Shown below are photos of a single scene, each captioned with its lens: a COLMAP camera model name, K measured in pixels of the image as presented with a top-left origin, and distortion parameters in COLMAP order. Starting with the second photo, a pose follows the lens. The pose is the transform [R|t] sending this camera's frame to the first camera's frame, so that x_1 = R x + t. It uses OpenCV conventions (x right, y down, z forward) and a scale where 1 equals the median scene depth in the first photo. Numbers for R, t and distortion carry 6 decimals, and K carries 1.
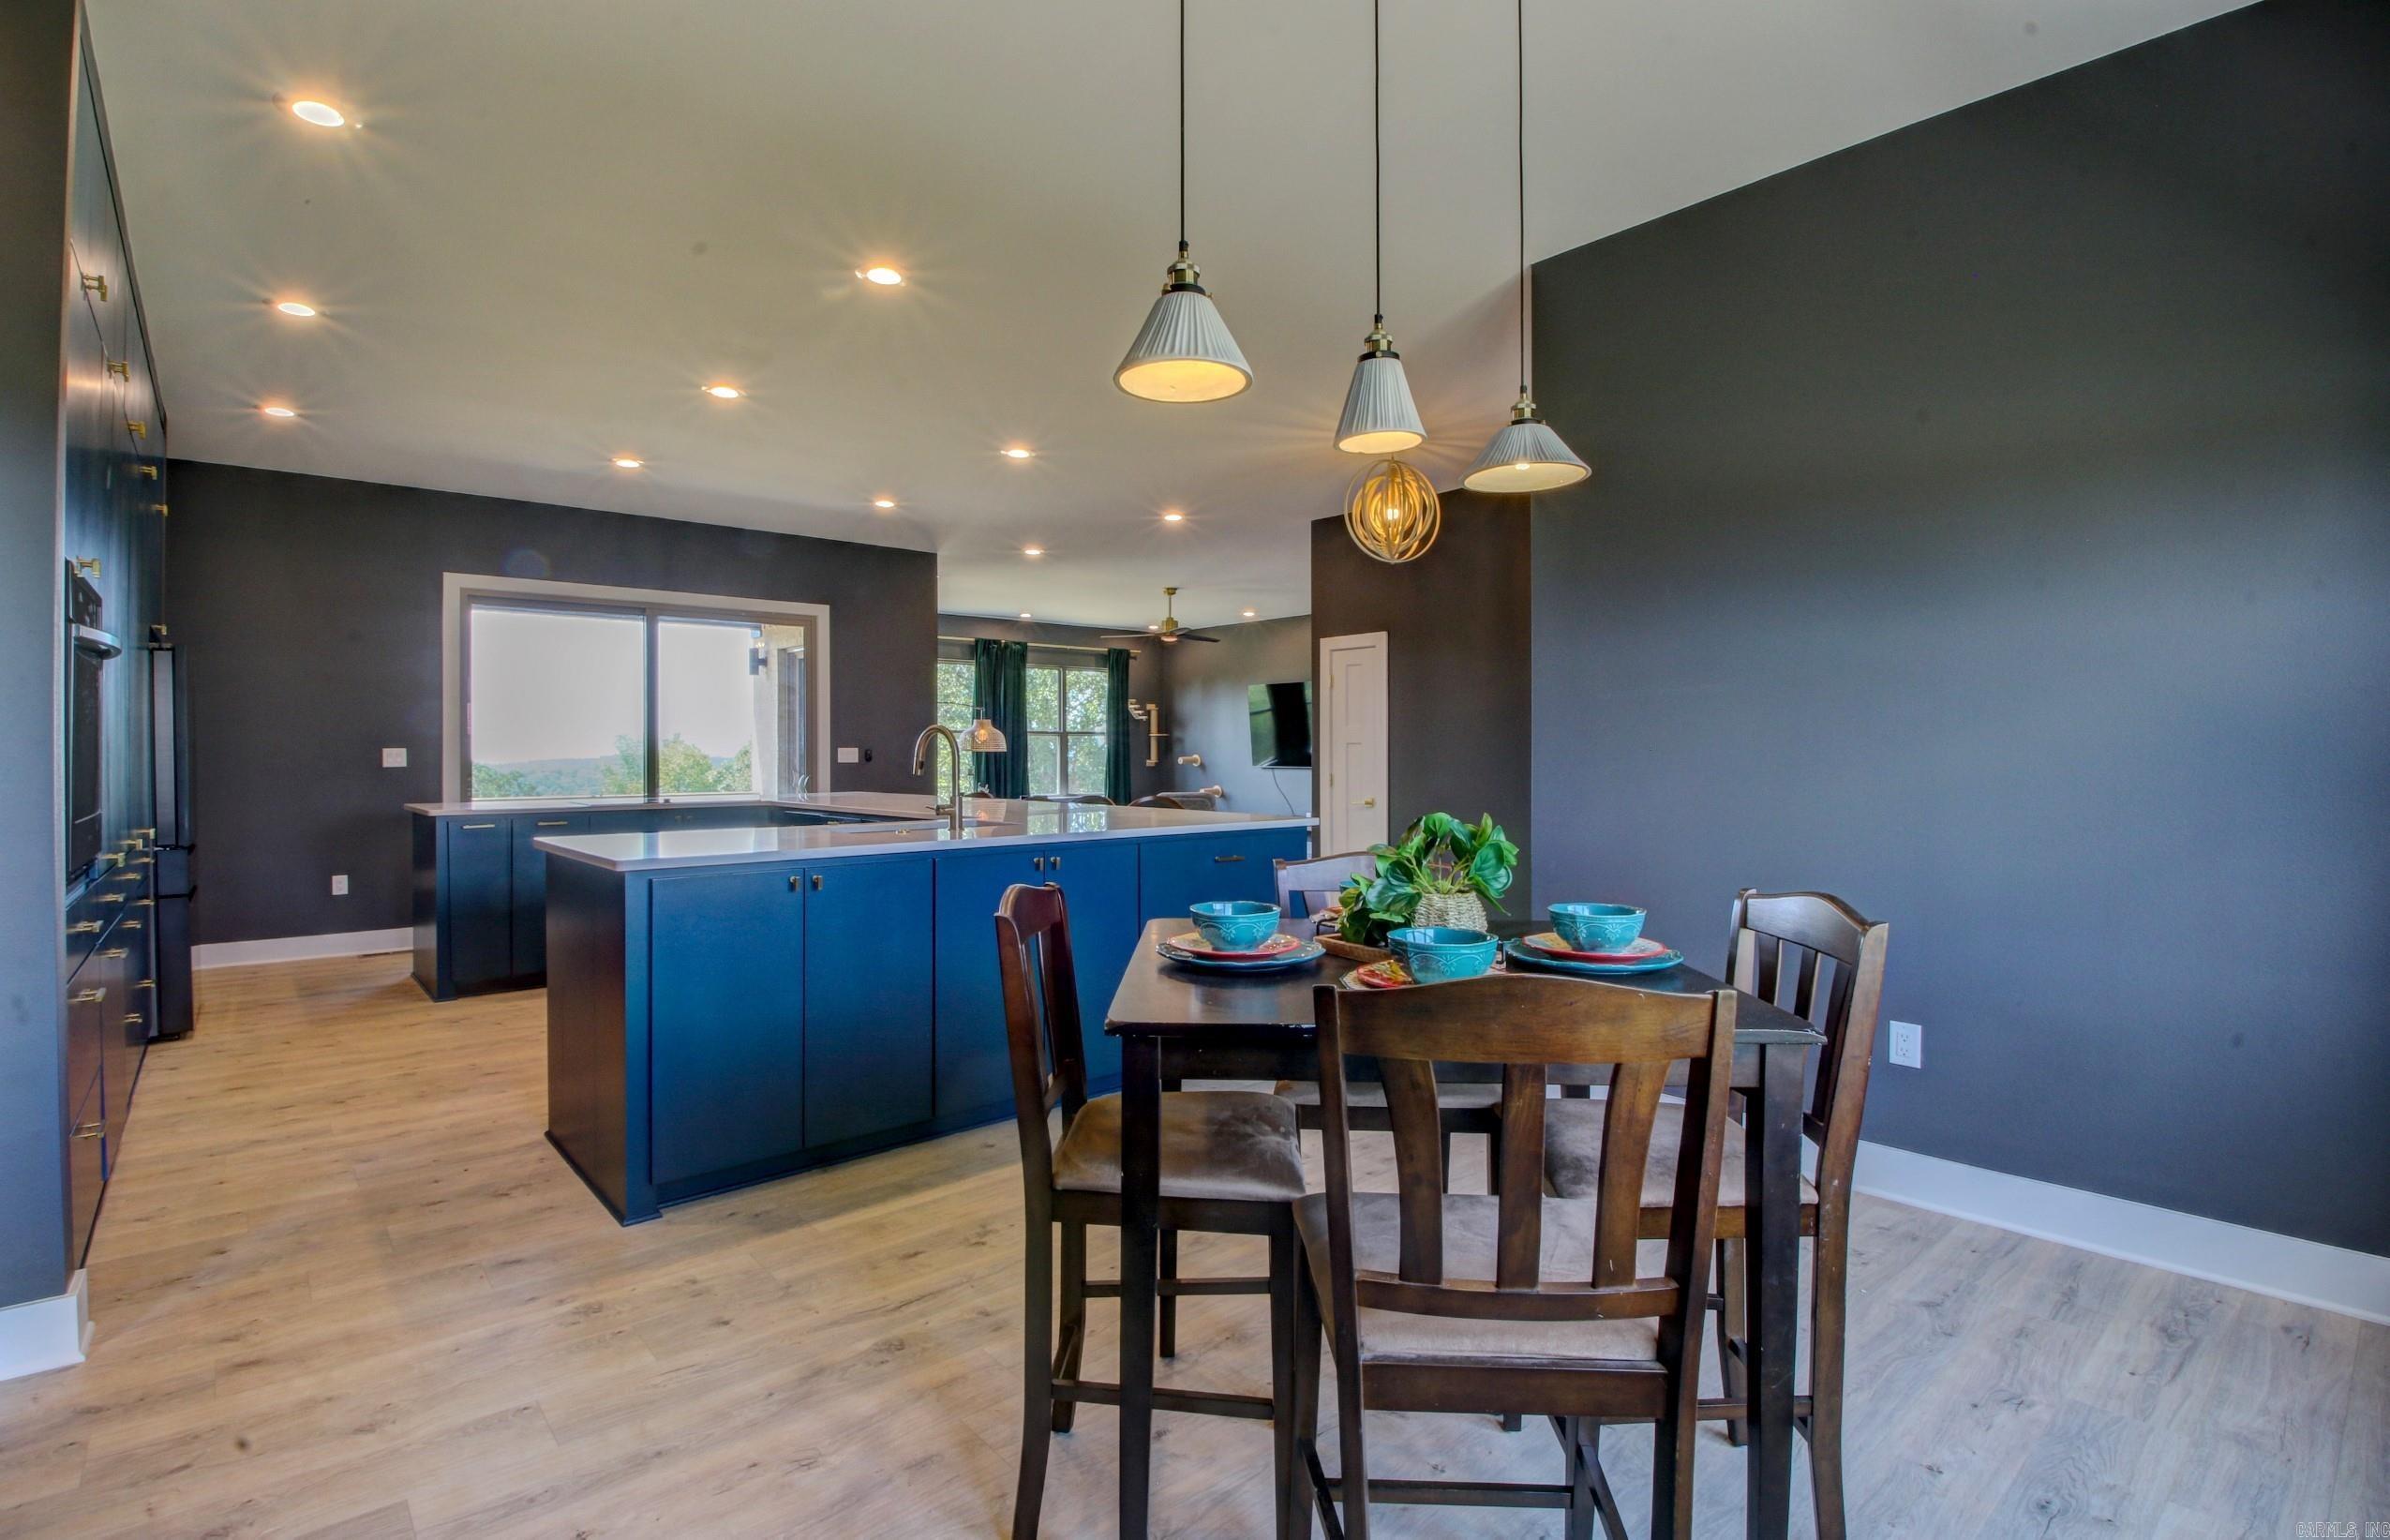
lens RADIAL K [[1102.6, 0, 1188.3], [0, 1102.6, 756.2], [0, 0, 1]] dist [0.000173, -0.016497]
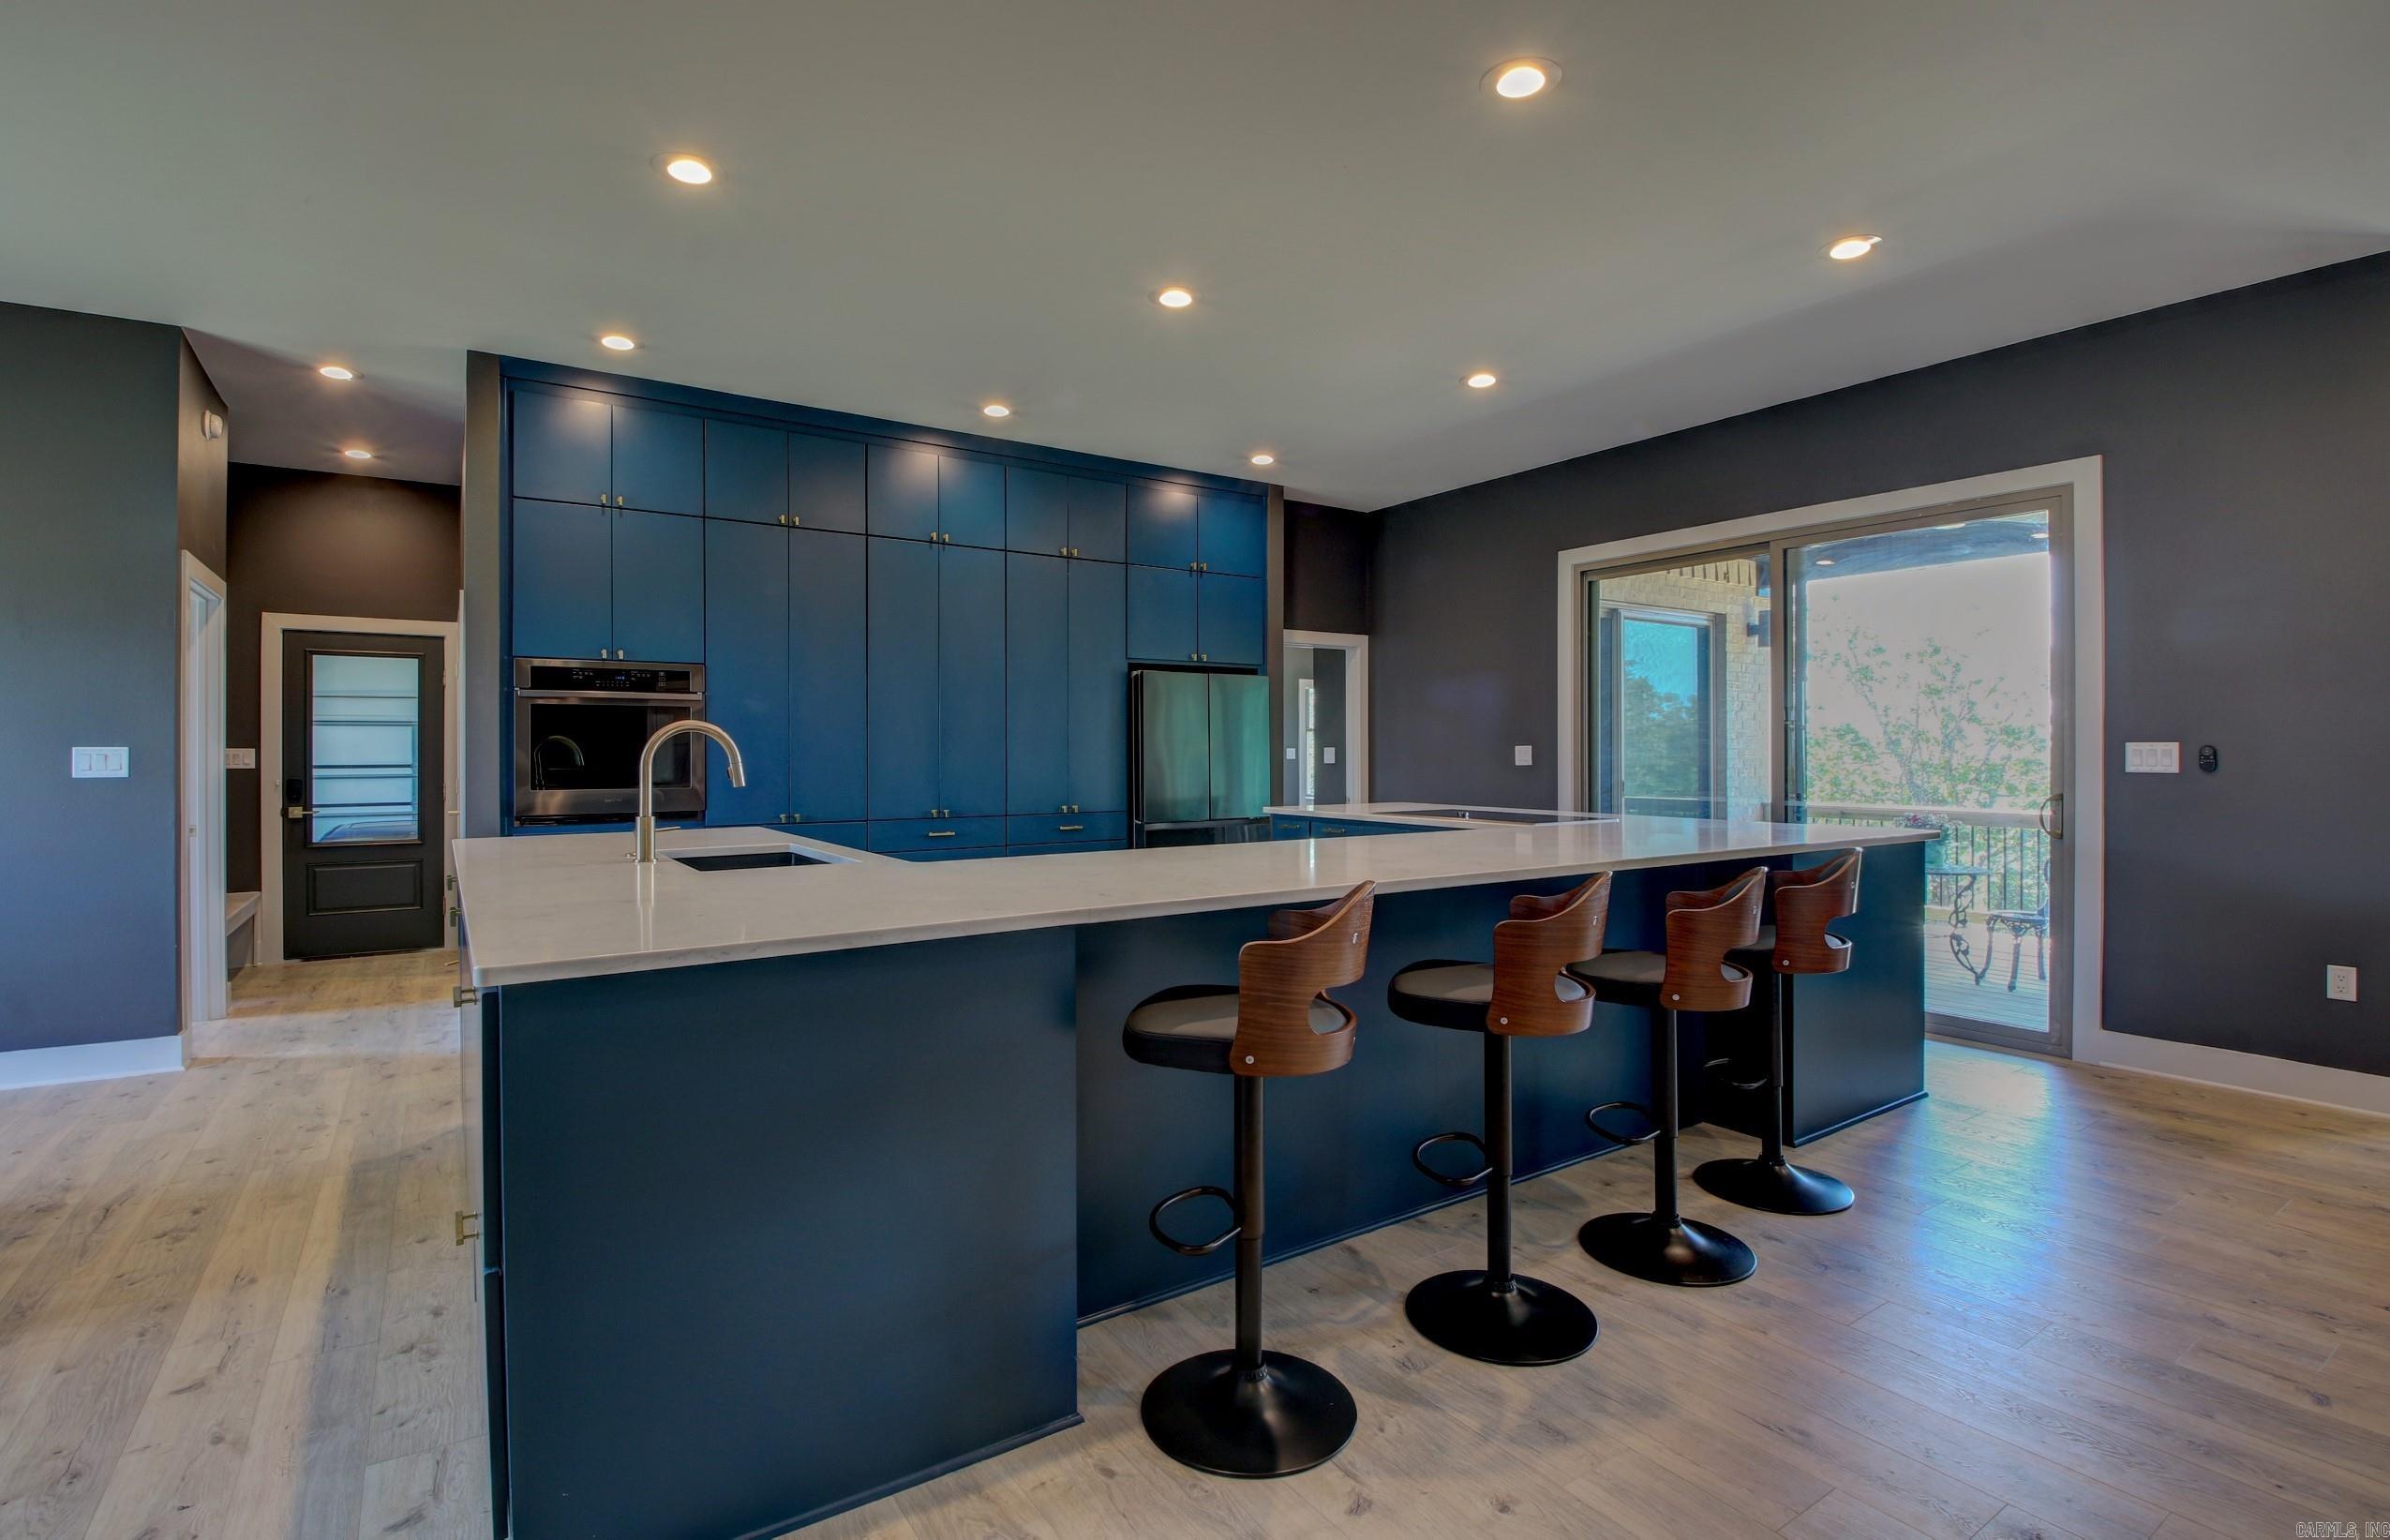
lens RADIAL K [[1102.6, 0, 1188.3], [0, 1102.6, 756.2], [0, 0, 1]] dist [0.000173, -0.016497]
pose [[-0.126246, 0.008855, -0.991959, 0.219609], [-0.001944, 0.999956, 0.009174, -0.005205], [0.991997, 0.003087, -0.126224, 0.668443]]
